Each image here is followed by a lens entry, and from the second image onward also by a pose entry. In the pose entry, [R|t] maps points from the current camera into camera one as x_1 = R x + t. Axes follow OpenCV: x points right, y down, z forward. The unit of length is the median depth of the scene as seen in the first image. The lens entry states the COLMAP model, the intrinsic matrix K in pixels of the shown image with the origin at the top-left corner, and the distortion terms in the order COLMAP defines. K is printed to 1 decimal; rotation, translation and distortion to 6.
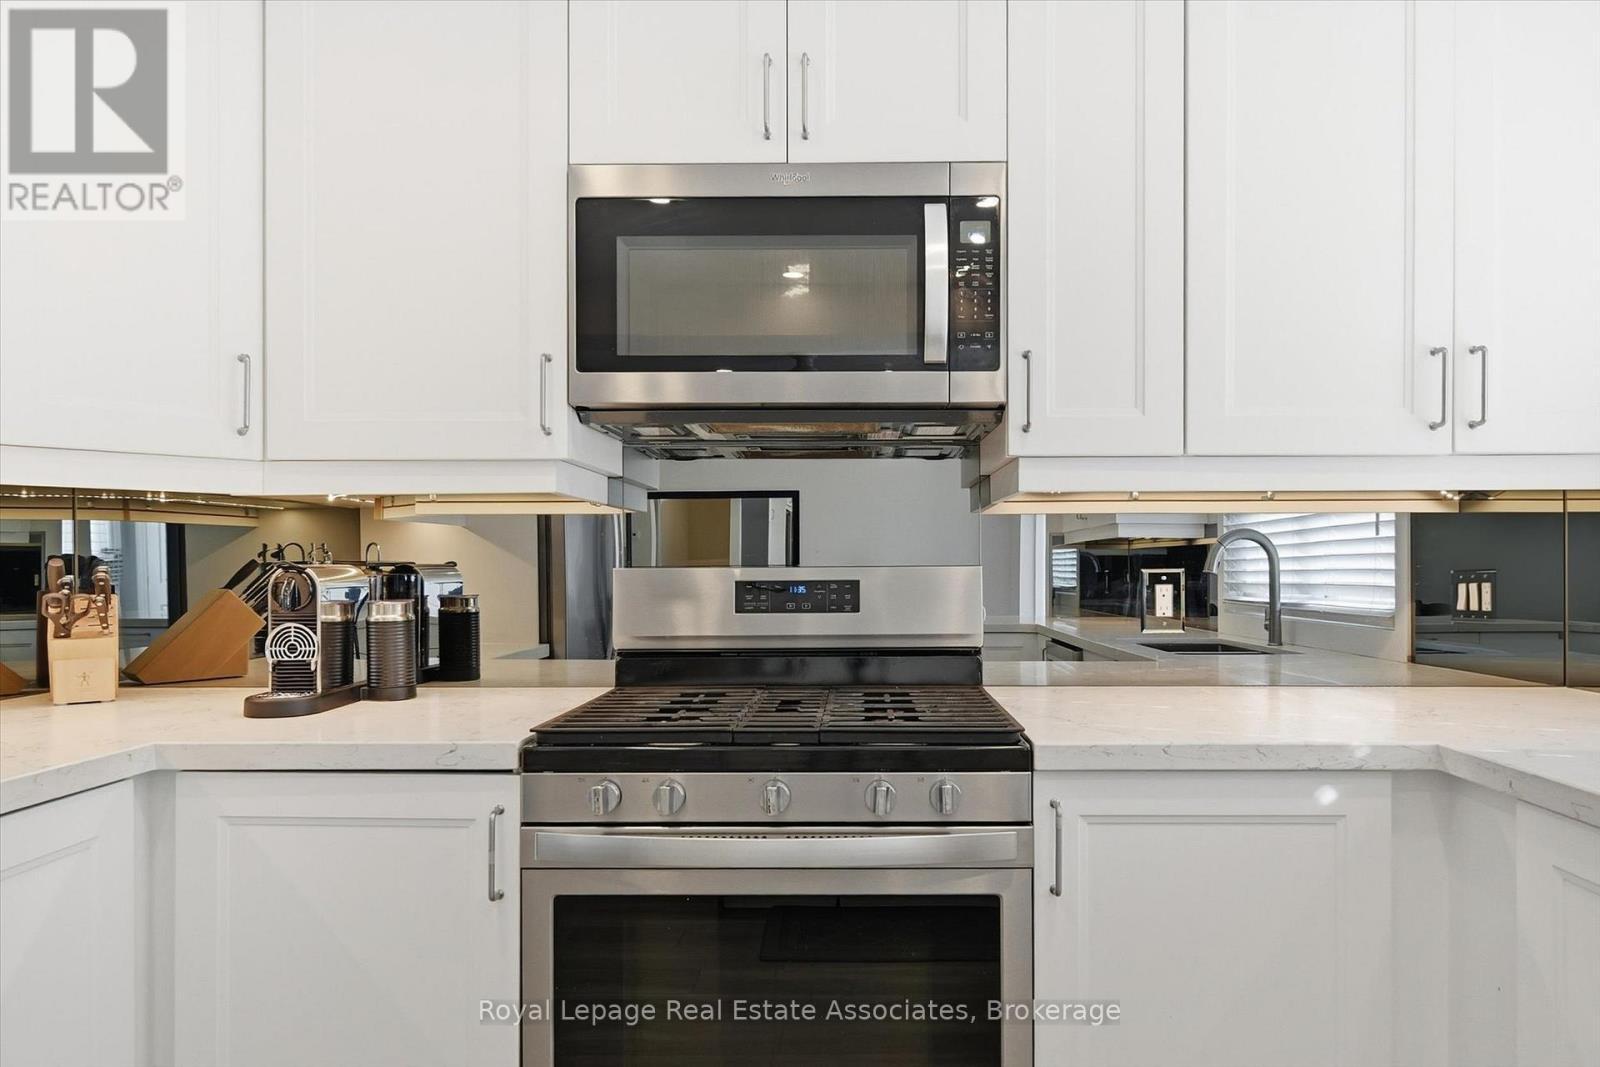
lens RADIAL K [[1001.8, 0, 832.6], [0, 1001.8, 553.5], [0, 0, 1]] dist [0.002315, 0.003585]
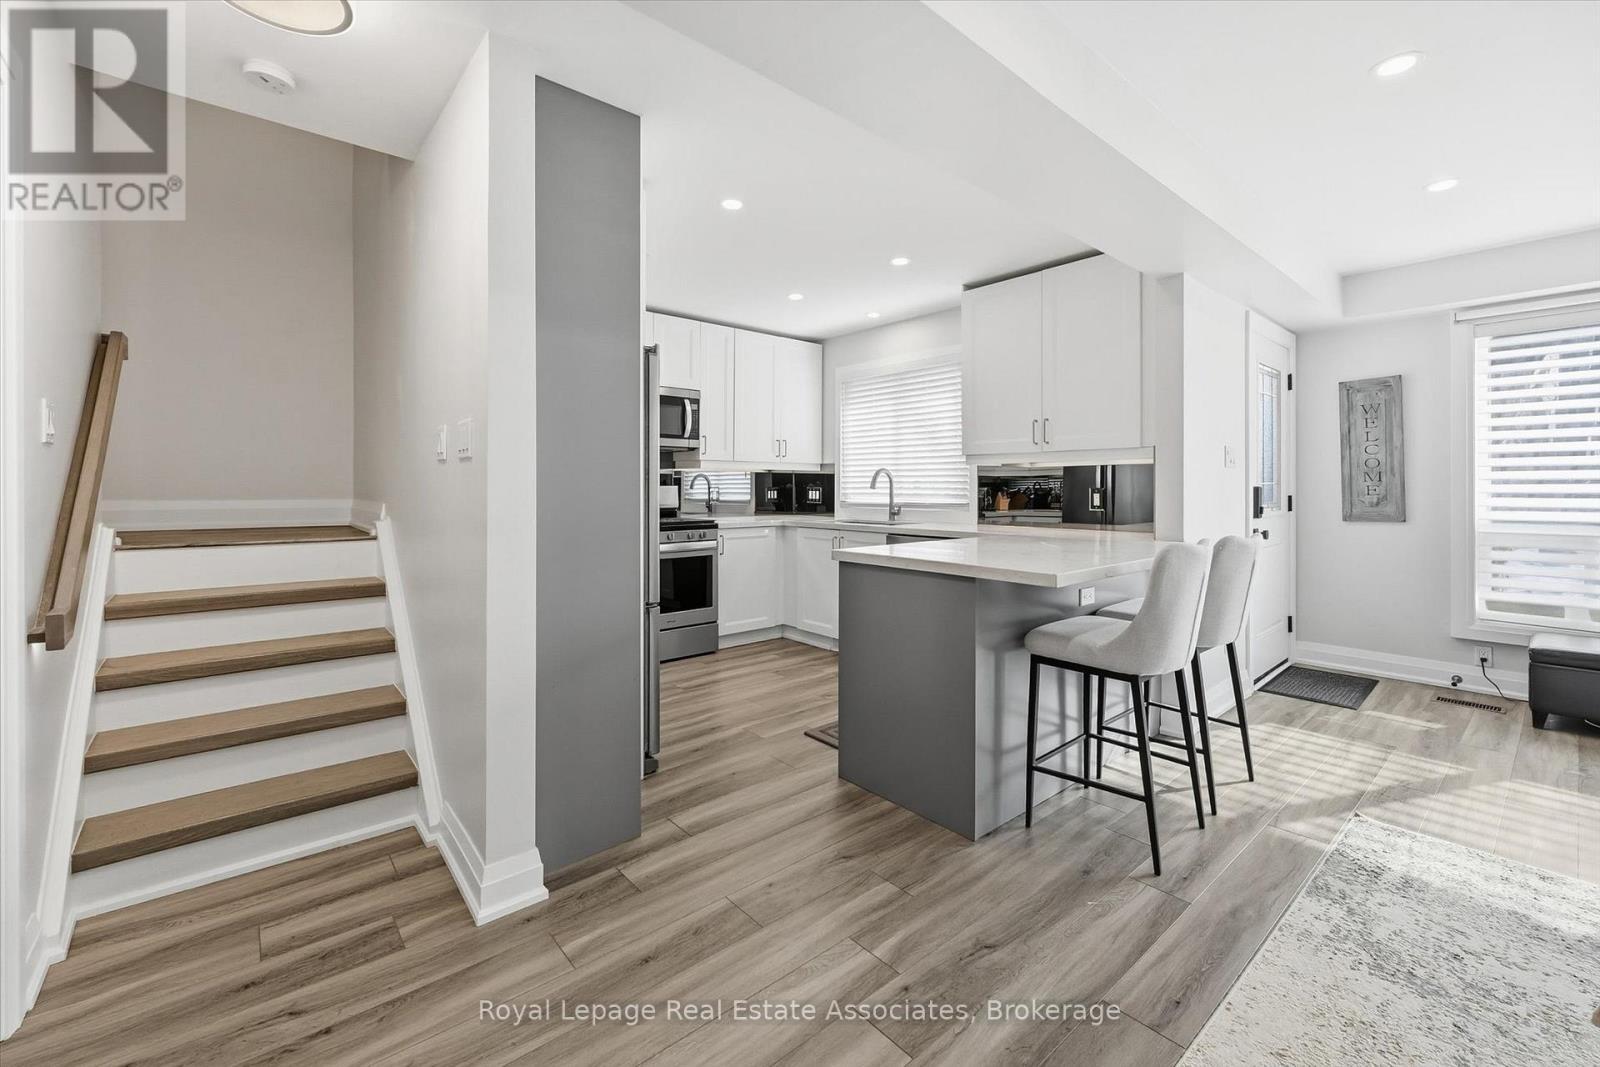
lens RADIAL K [[664.7, 0, 803.7], [0, 664.7, 488.6], [0, 0, 1]] dist [0.003306, -0.001345]
pose [[0.742986, 0.002743, 0.669302, -1.373677], [-0.011083, 0.999905, 0.008205, -0.003995], [-0.669216, -0.013514, 0.742945, -1.379889]]
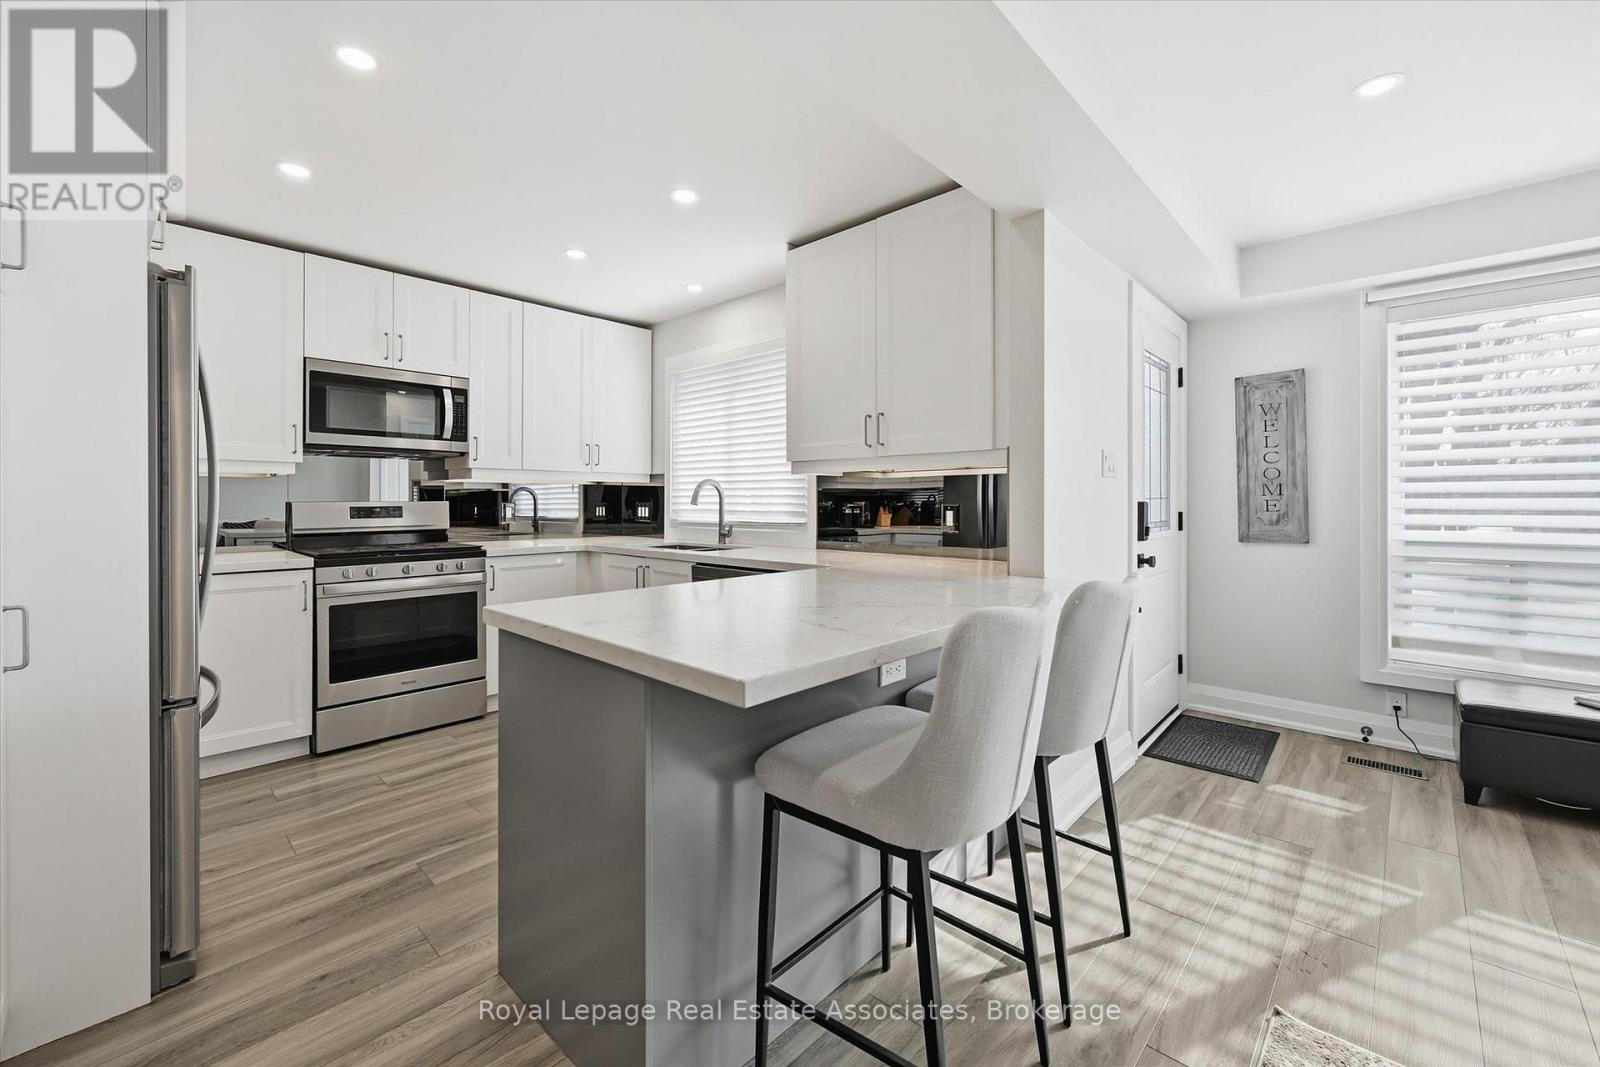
lens RADIAL K [[651.1, 0, 799.1], [0, 651.1, 504.2], [0, 0, 1]] dist [0.000934, -0.000865]
pose [[0.672160, -0.000993, 0.740406, -0.677187], [-0.010057, 0.999895, 0.010471, -0.011240], [-0.740338, -0.014485, 0.672079, -1.235629]]
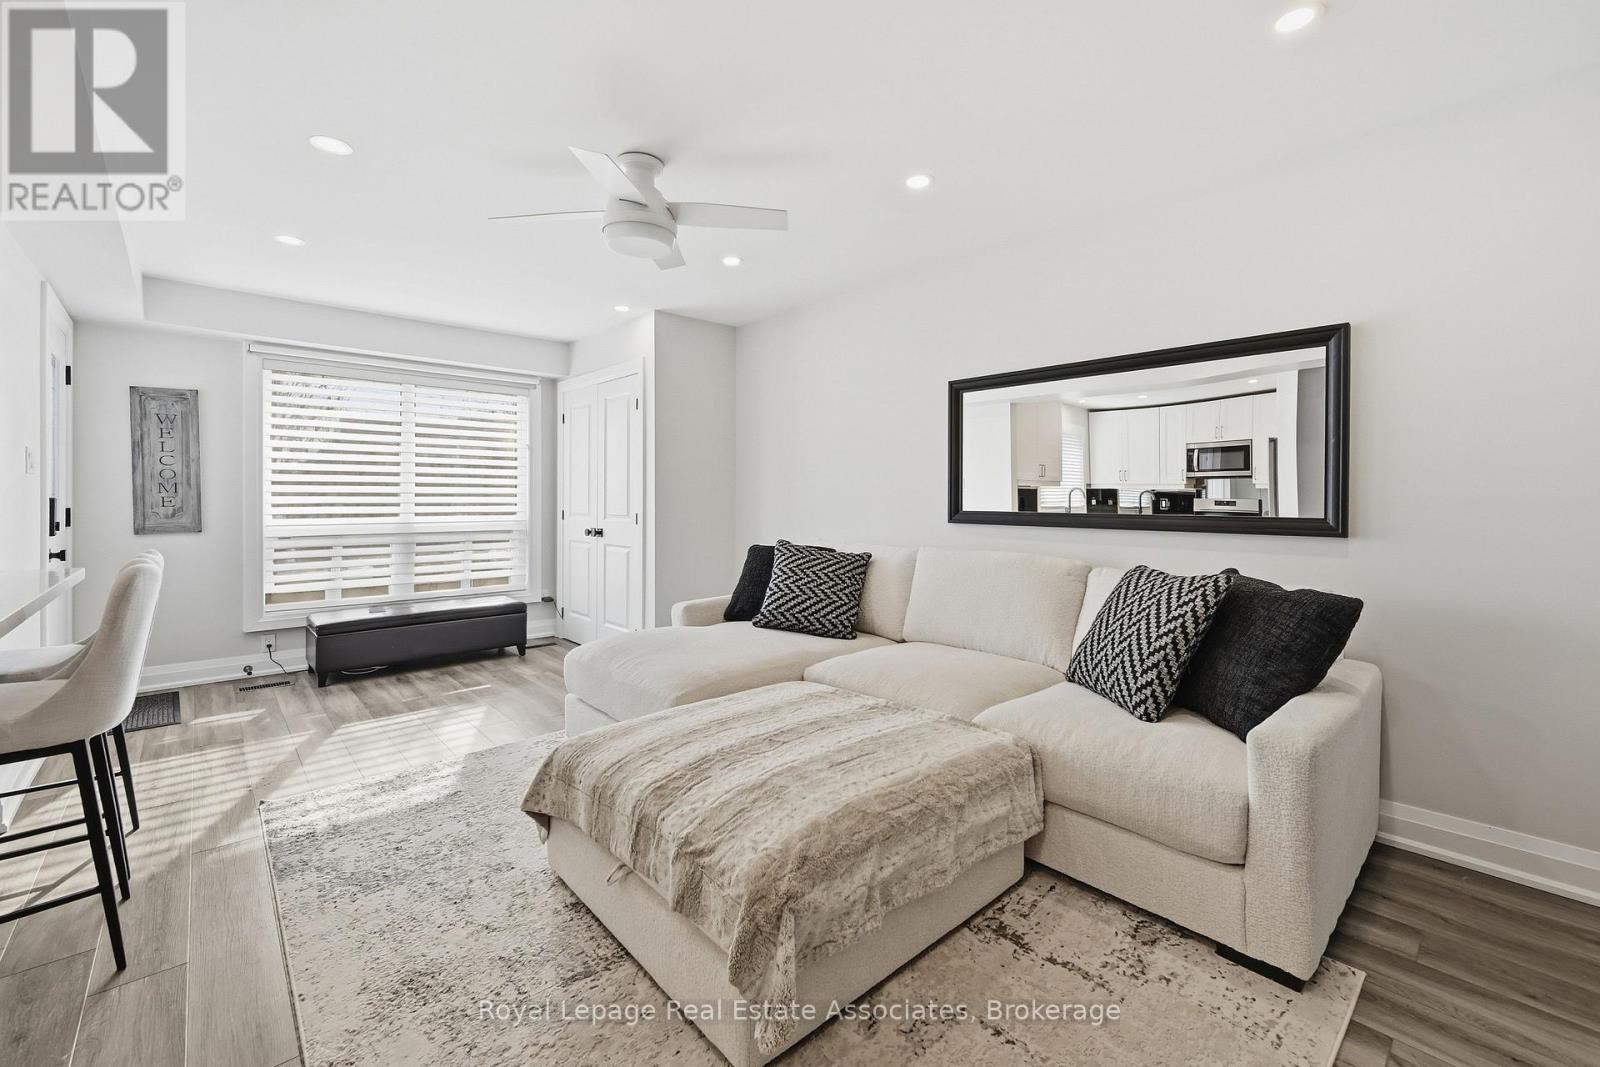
lens RADIAL K [[664.7, 0, 800.1], [0, 664.7, 499.4], [0, 0, 1]] dist [0.003306, -0.001345]
pose [[-0.687143, 0.001621, 0.726521, -1.506623], [-0.008263, 0.999915, -0.010046, -0.003362], [-0.726475, -0.012906, -0.687071, -0.976826]]
